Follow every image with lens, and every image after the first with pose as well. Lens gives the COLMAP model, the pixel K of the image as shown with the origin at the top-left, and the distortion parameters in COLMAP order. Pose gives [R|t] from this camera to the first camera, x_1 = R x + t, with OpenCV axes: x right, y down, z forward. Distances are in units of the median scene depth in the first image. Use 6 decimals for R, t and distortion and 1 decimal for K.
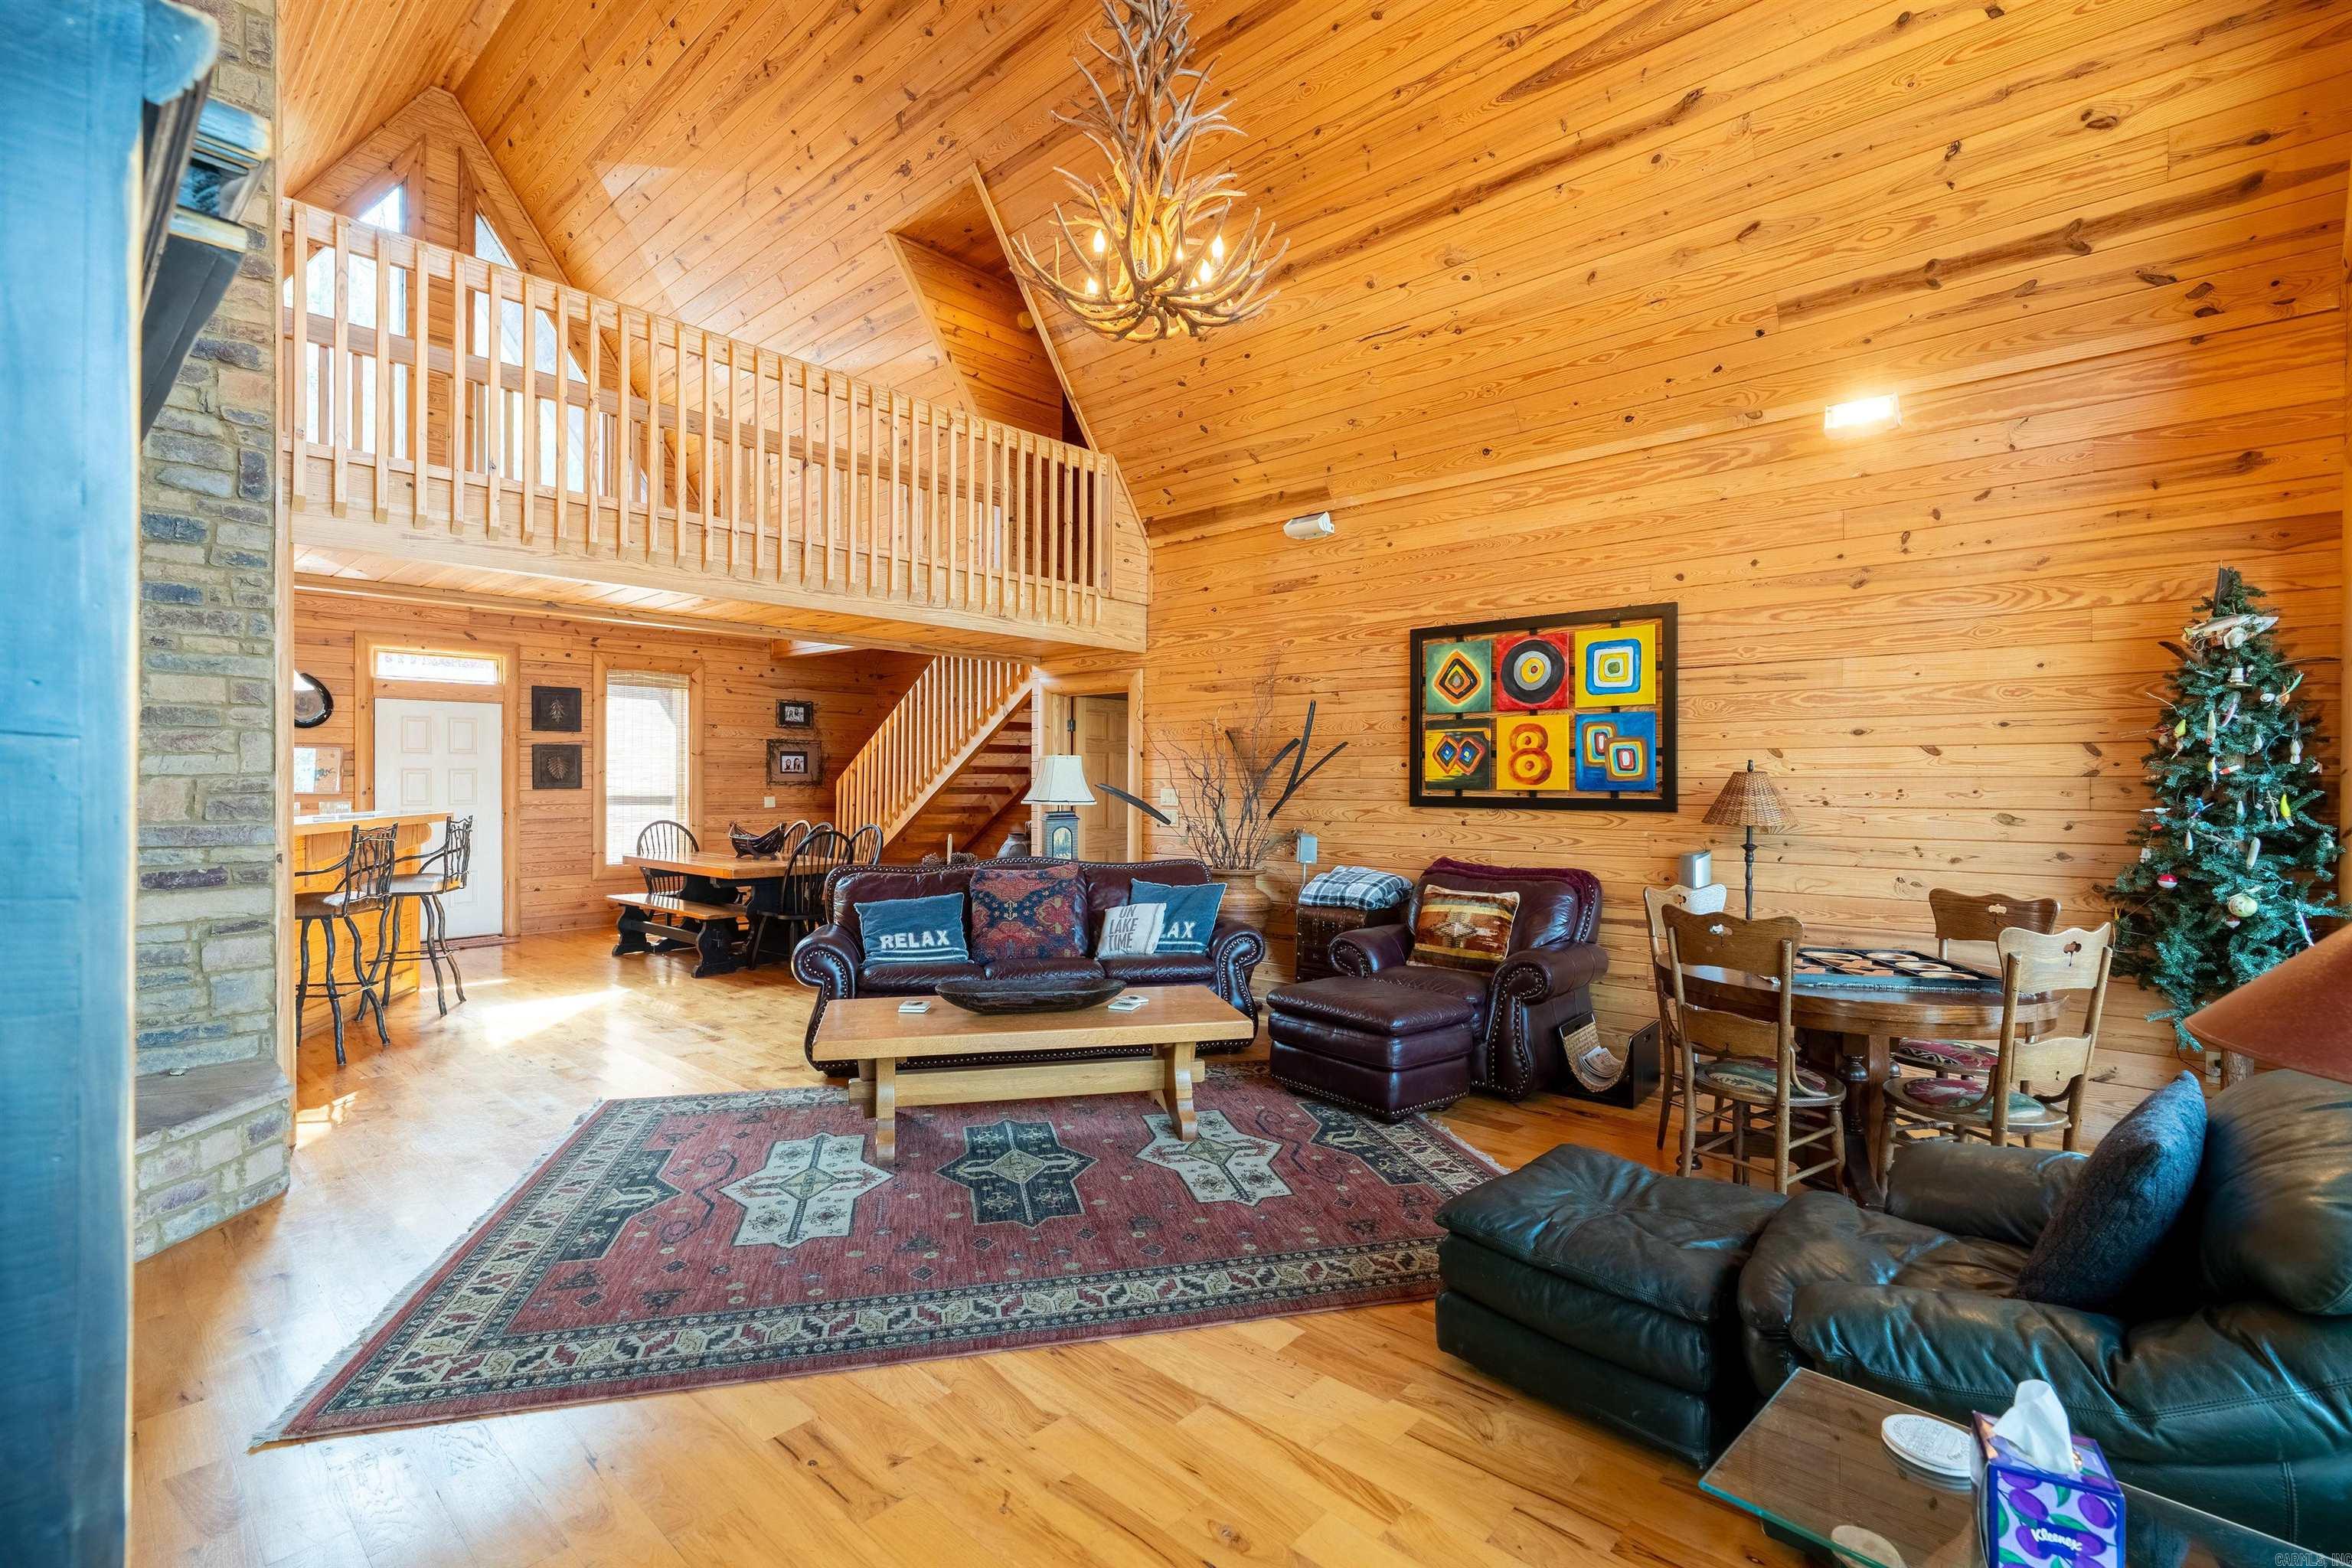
lens RADIAL K [[1055.9, 0, 1173.6], [0, 1055.9, 782.8], [0, 0, 1]] dist [-0.011161, 0.004274]
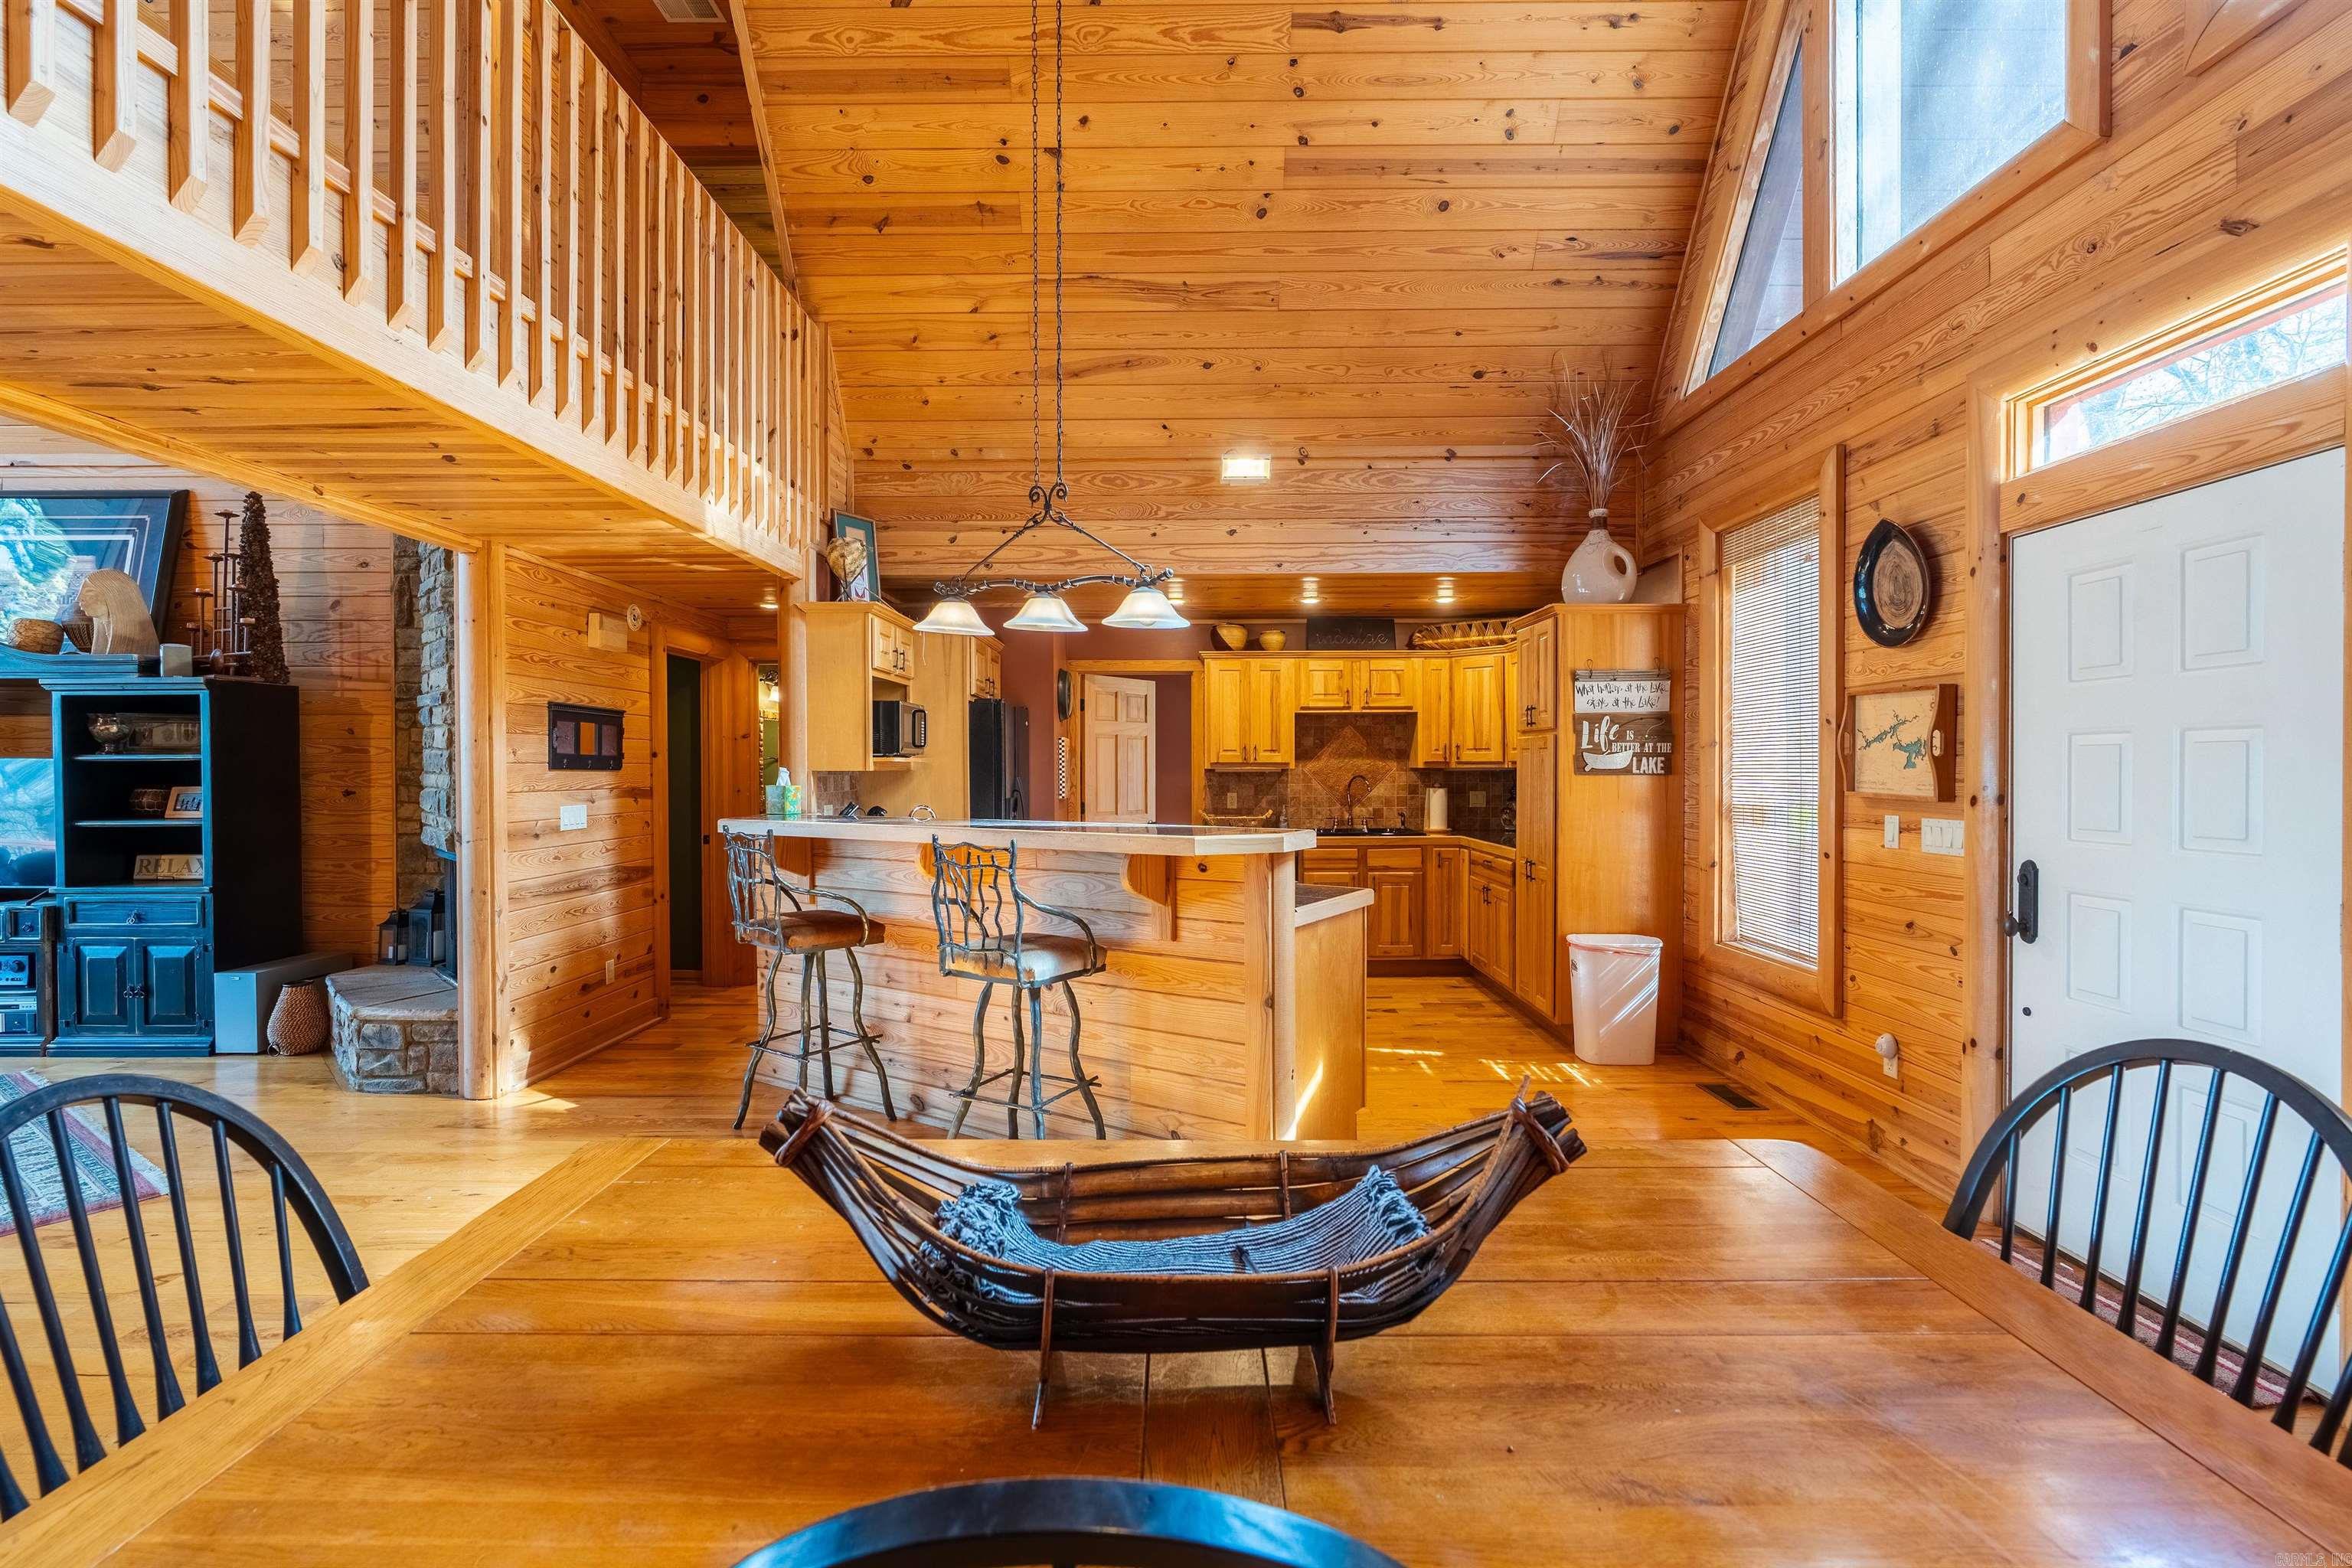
lens RADIAL K [[1055.9, 0, 1172.4], [0, 1055.9, 779.3], [0, 0, 1]] dist [-0.011161, 0.004274]
pose [[-0.743007, 0.007128, -0.669246, -0.445440], [-0.000978, 0.999931, 0.011736, -0.002942], [0.669283, 0.009374, -0.742948, 1.578855]]
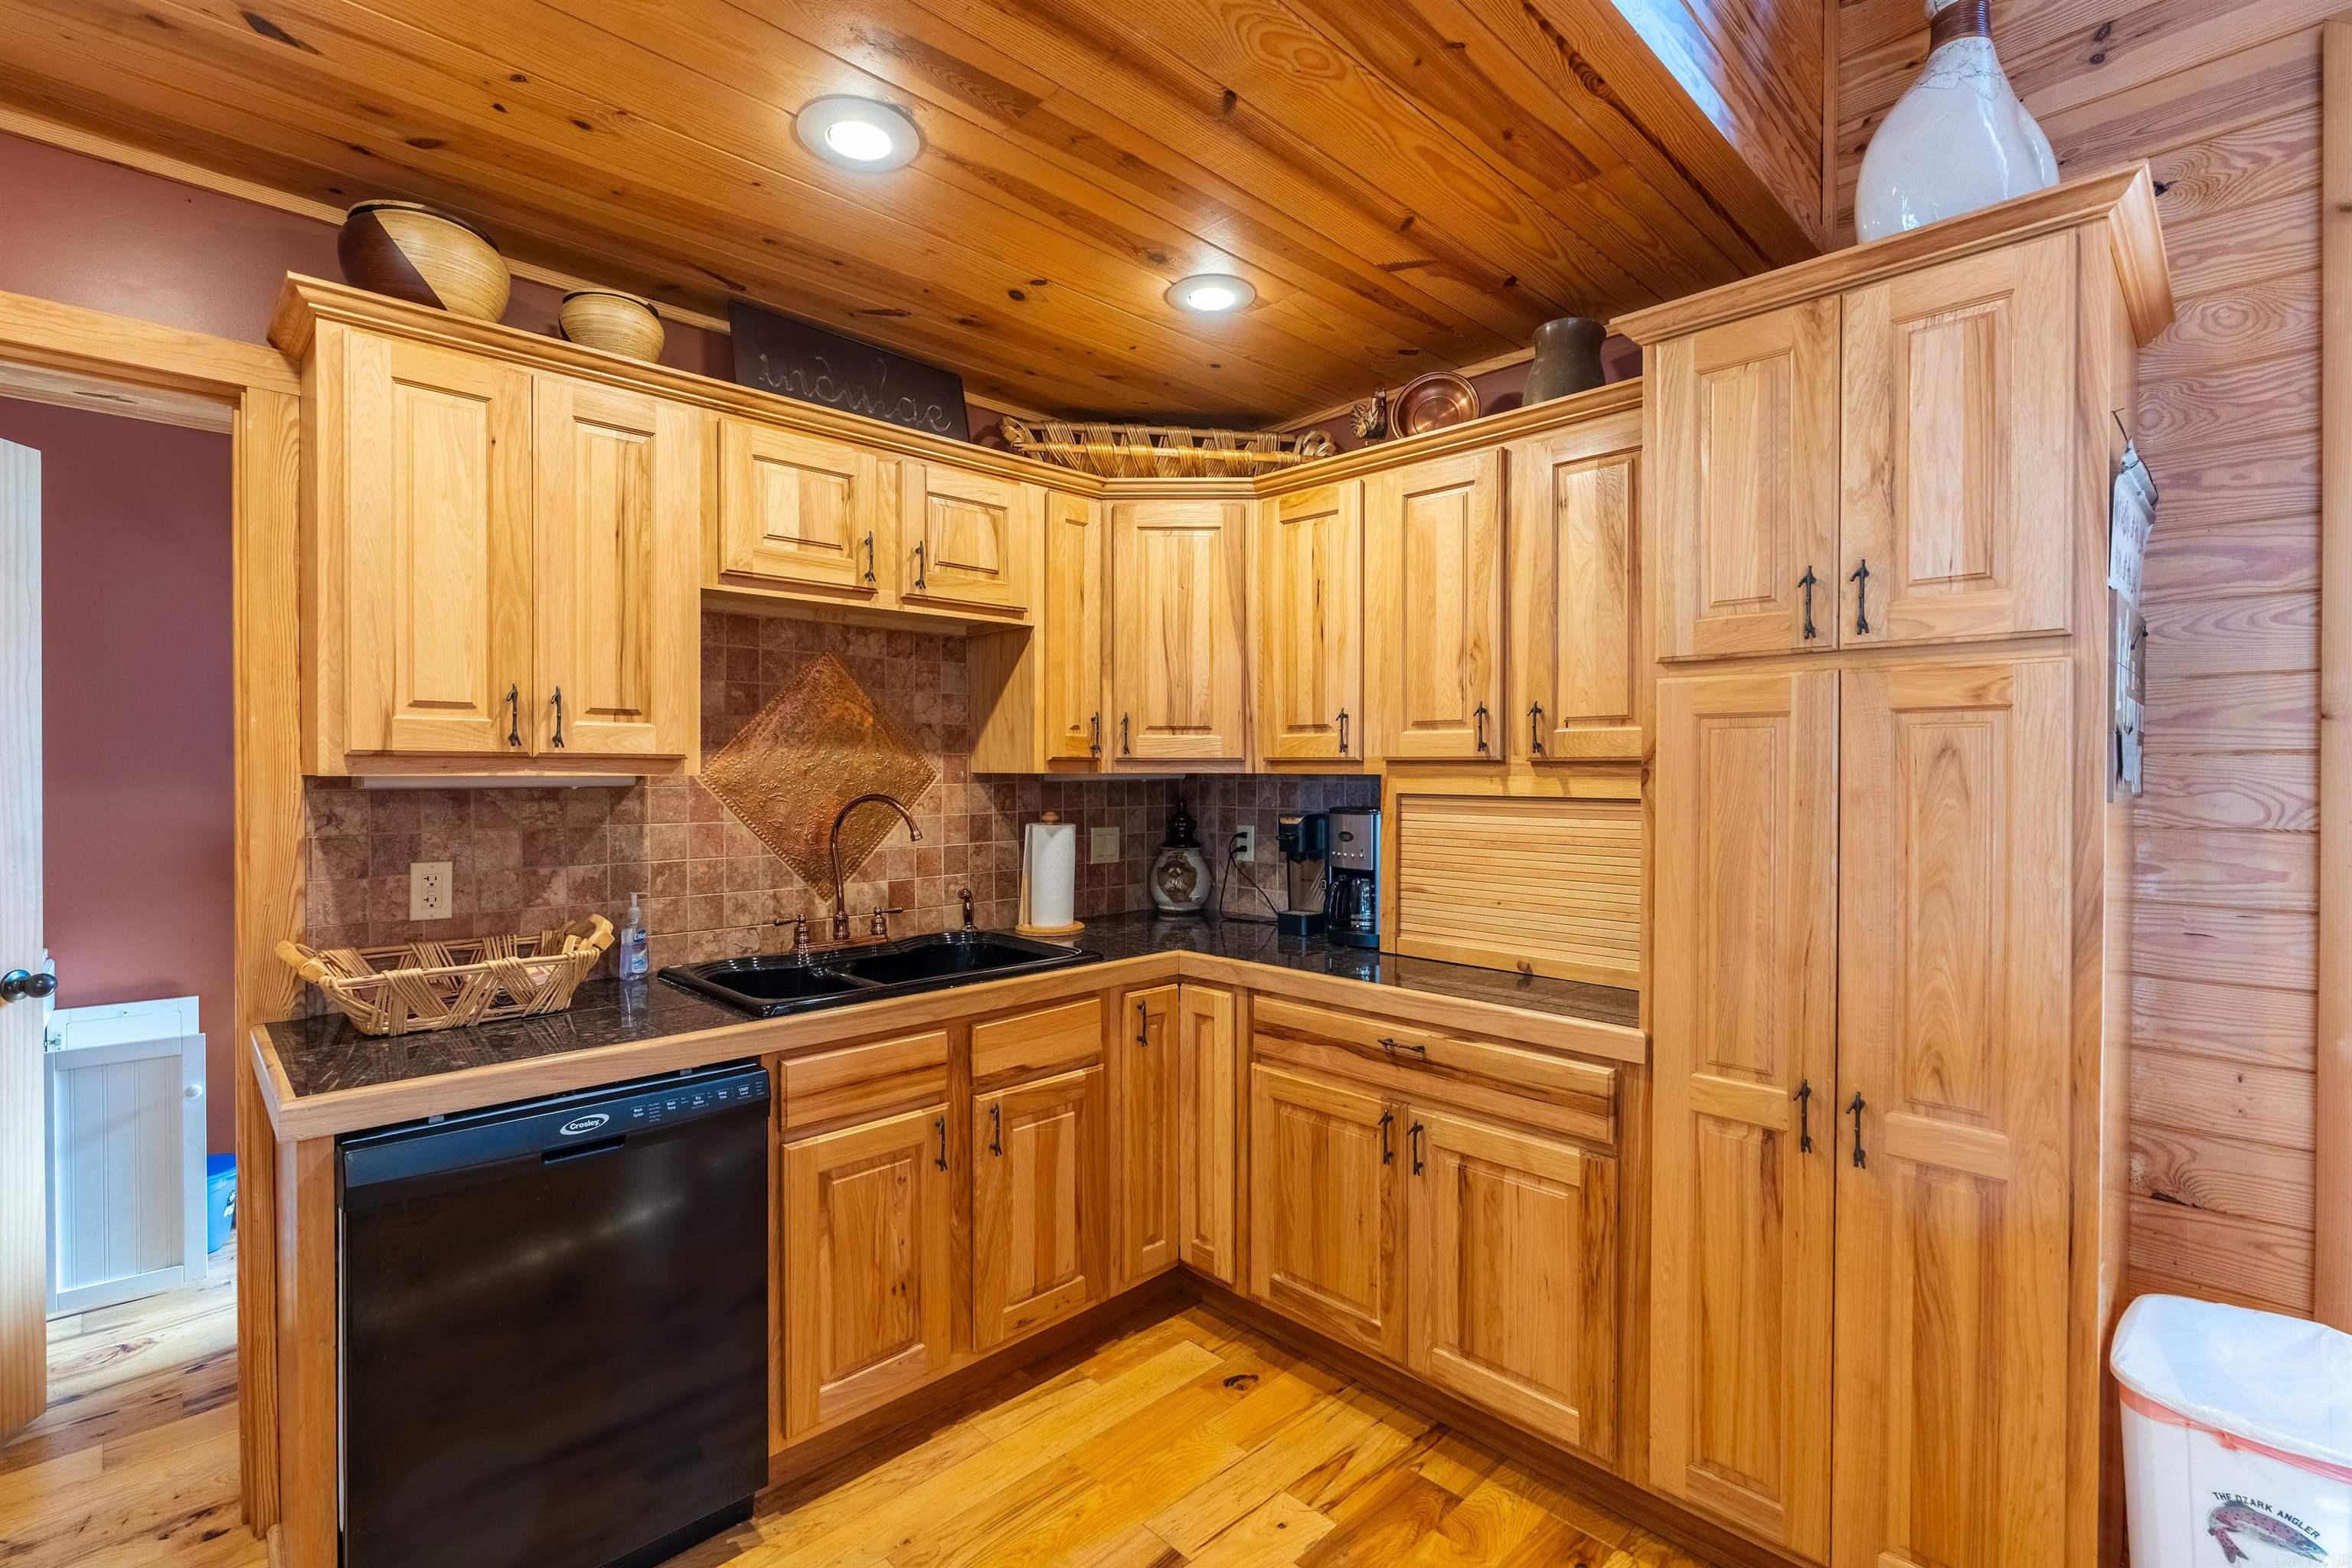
lens RADIAL K [[1055.9, 0, 1175.8], [0, 1055.9, 778.5], [0, 0, 1]] dist [-0.011161, 0.004274]
pose [[-0.056484, 0.004522, -0.998393, -1.020704], [-0.004016, 0.999981, 0.004756, -0.002532], [0.998395, 0.004278, -0.056465, 0.942951]]
